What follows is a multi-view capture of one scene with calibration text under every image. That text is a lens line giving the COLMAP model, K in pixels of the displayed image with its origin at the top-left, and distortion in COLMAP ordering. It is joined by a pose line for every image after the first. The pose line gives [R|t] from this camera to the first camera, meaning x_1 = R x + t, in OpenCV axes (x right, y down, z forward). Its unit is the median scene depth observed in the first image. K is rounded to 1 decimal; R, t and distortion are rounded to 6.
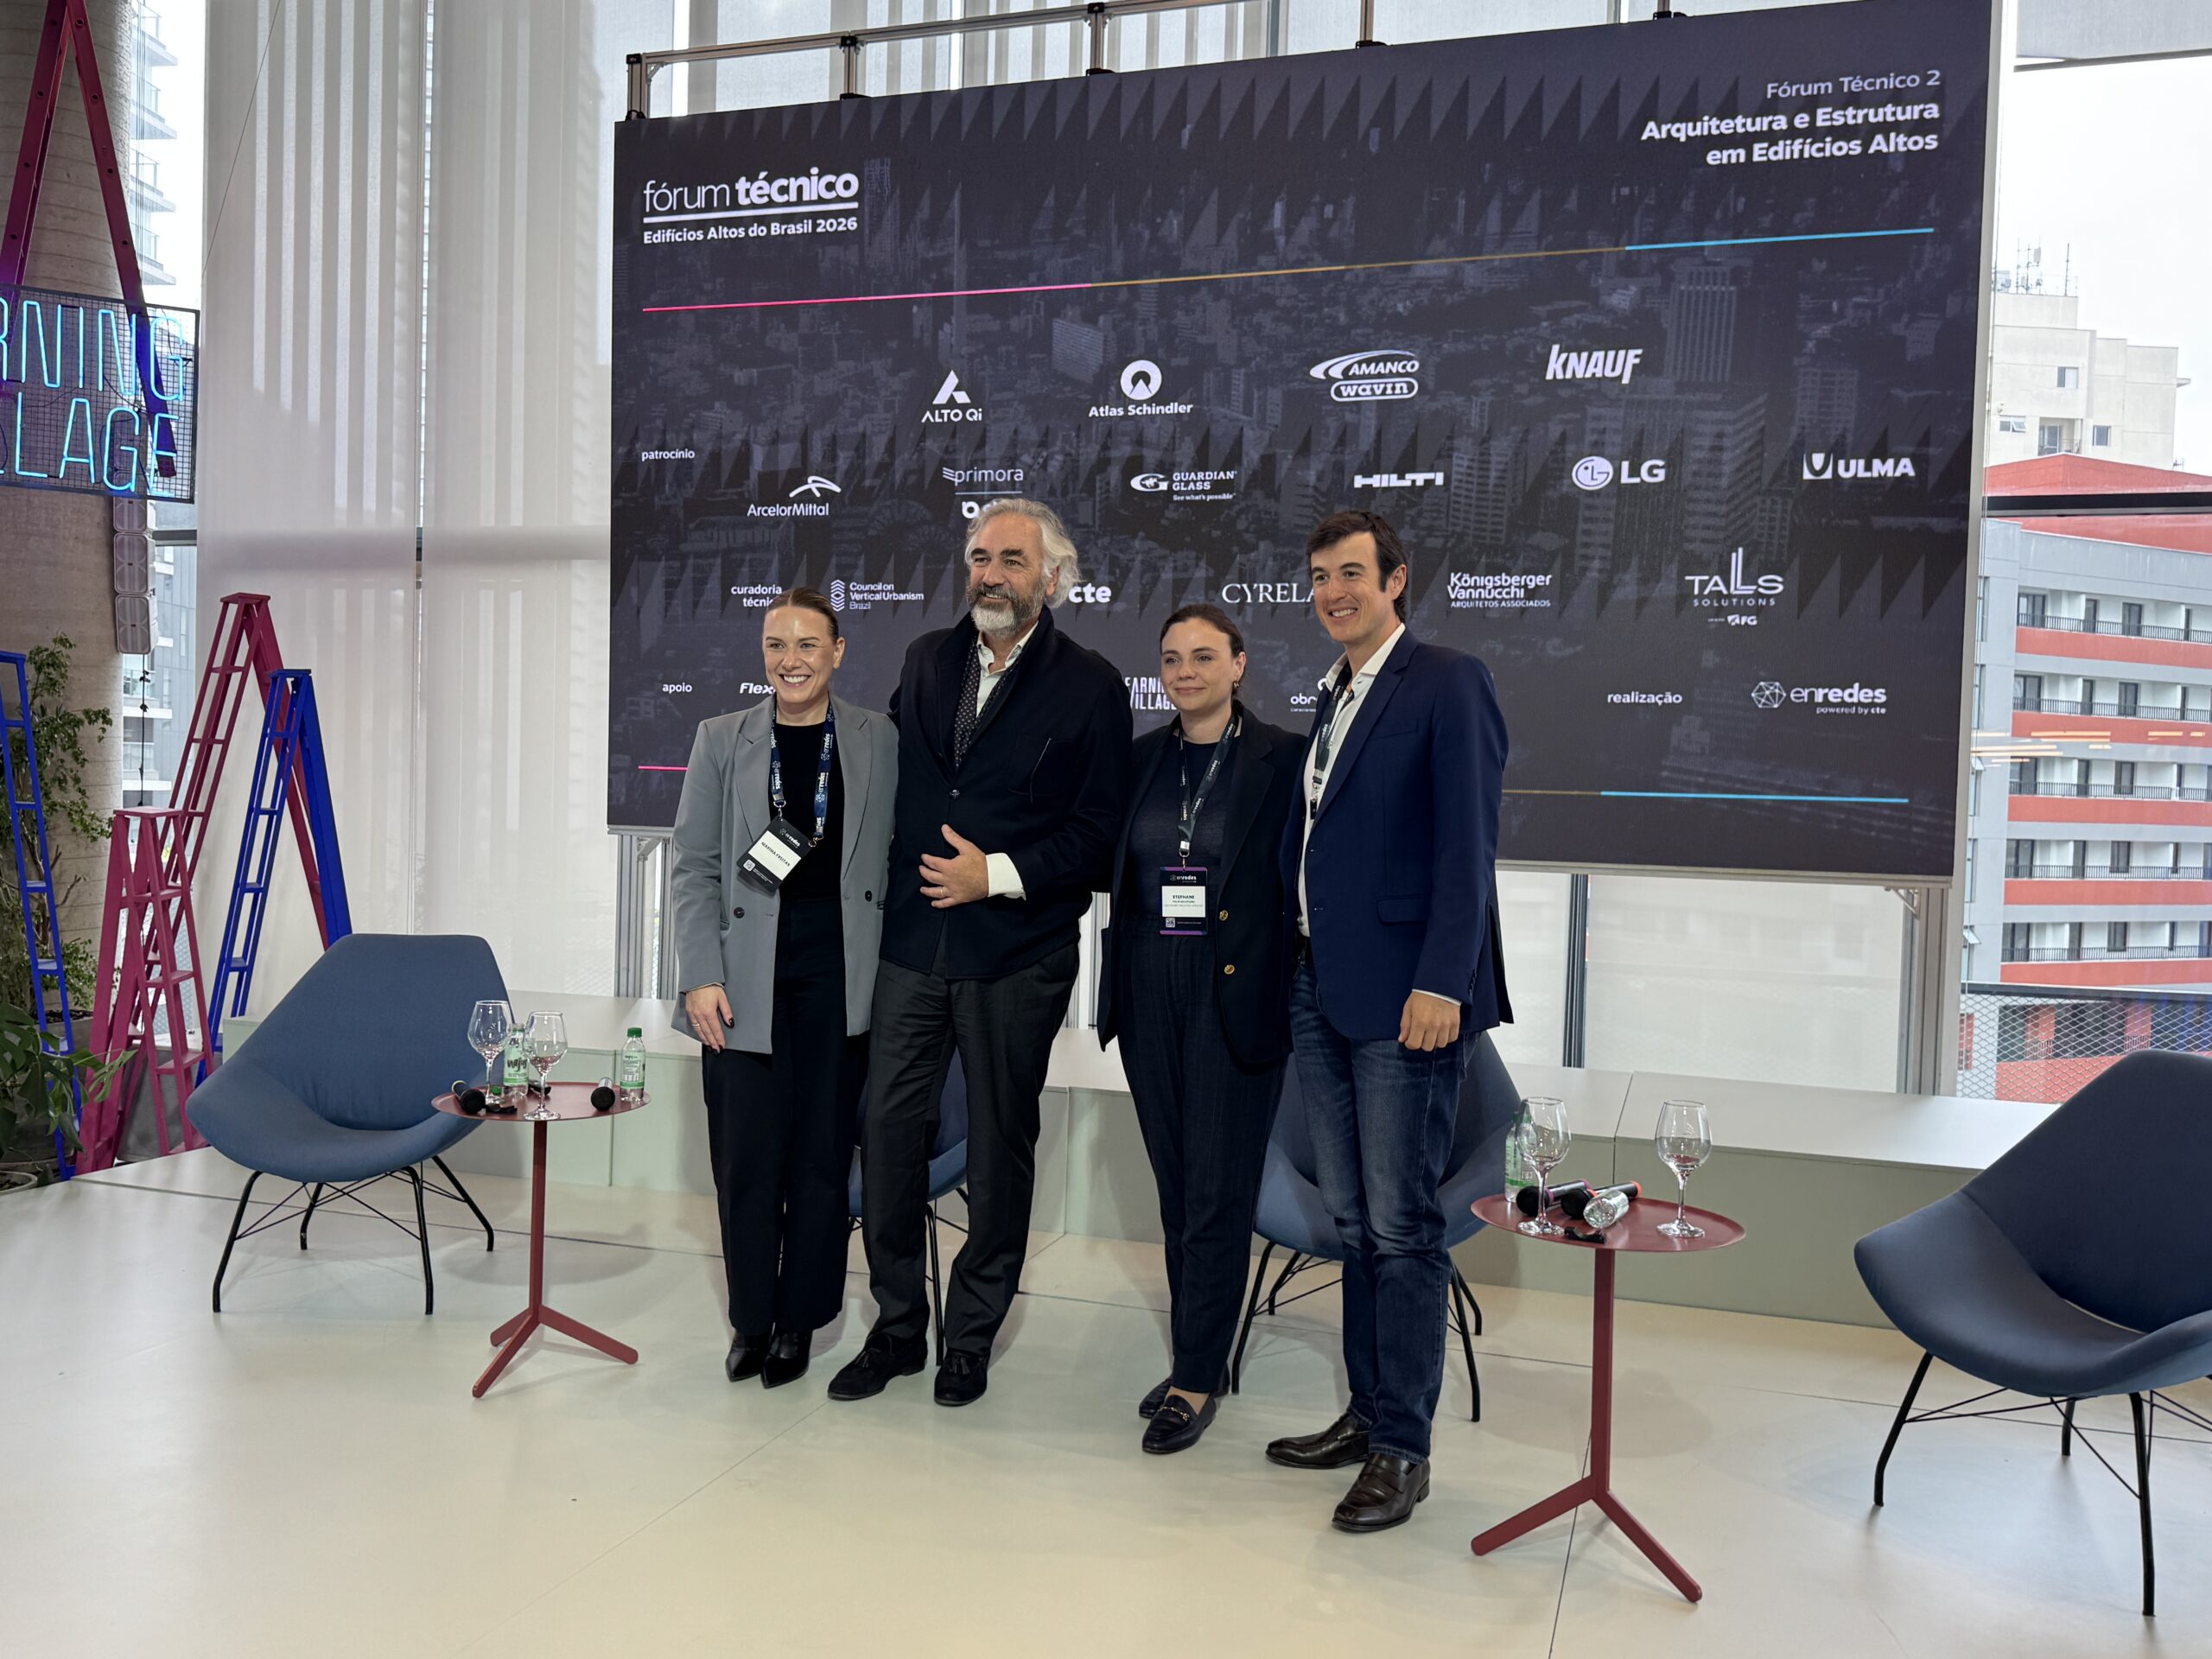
lens RADIAL K [[1823.0, 0, 1115.3], [0, 1823.0, 829.9], [0, 0, 1]] dist [0.036898, -0.025150]
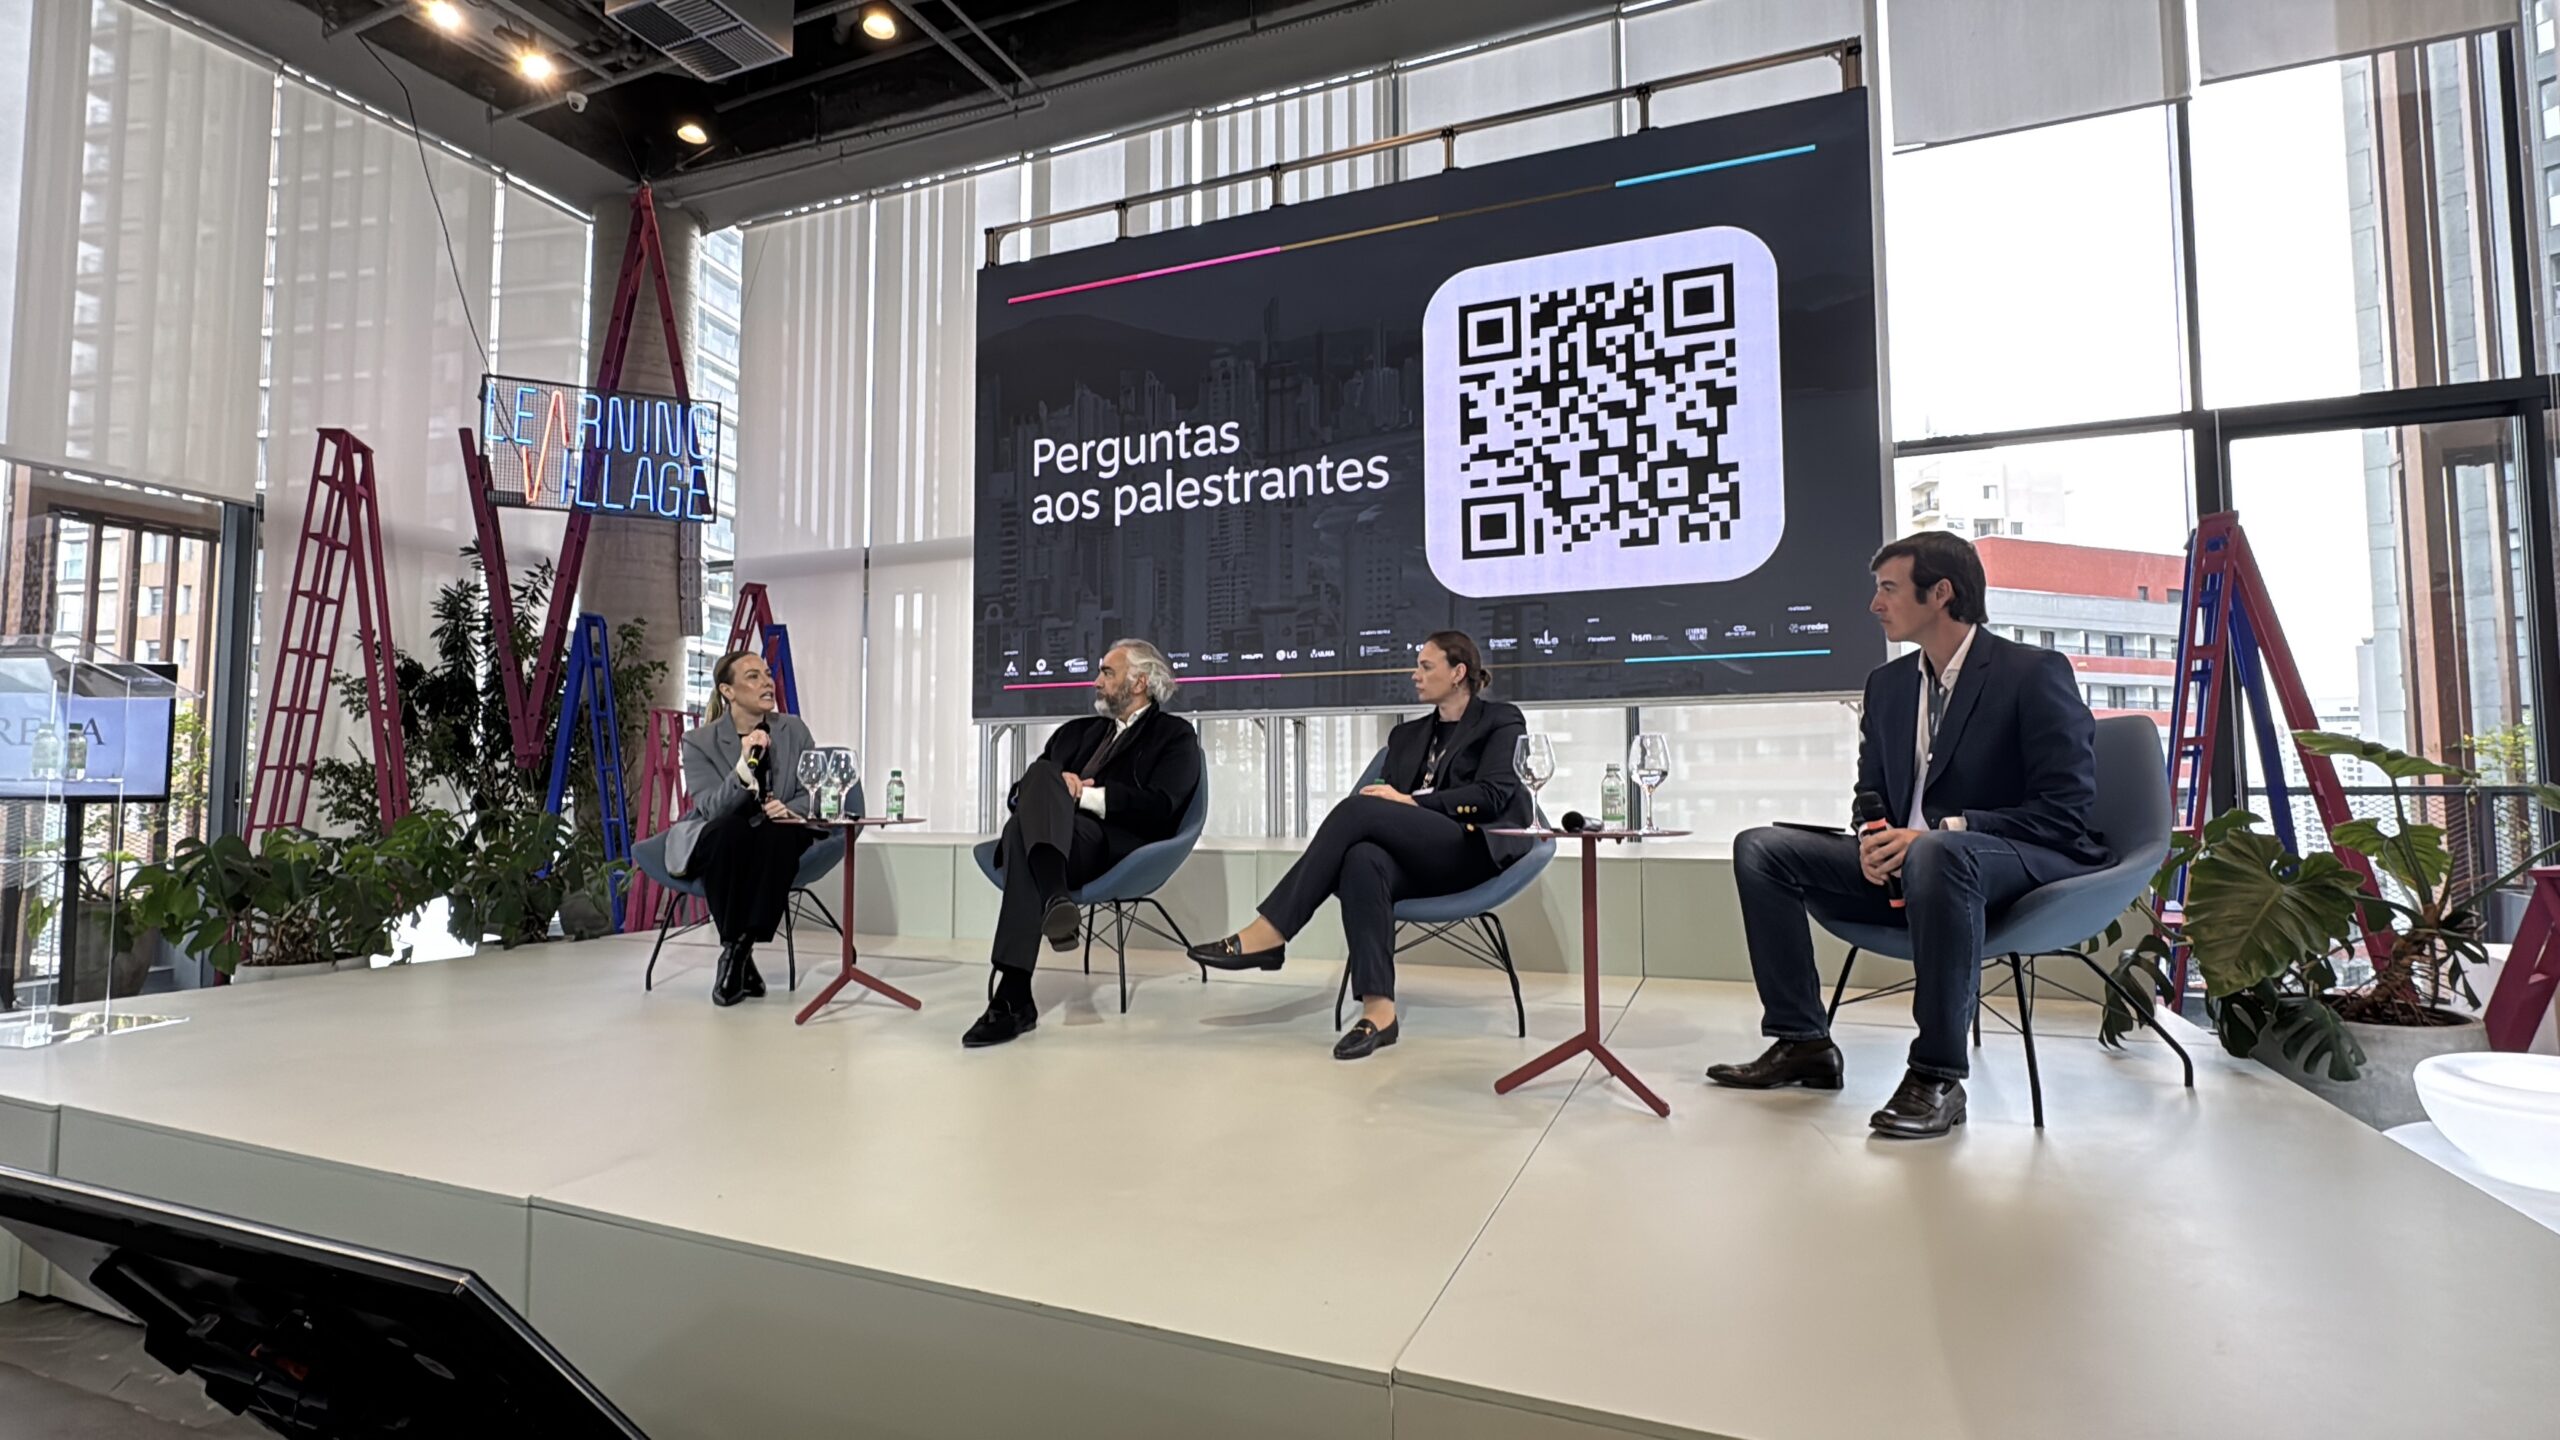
lens RADIAL K [[1173.5, 0, 1290.7], [0, 1173.5, 711.4], [0, 0, 1]] dist [0.000685, 0.000495]
pose [[0.996607, -0.033486, -0.075181, 0.055369], [0.026081, 0.994903, -0.097409, 0.092325], [0.078060, 0.095118, 0.992401, 0.064910]]
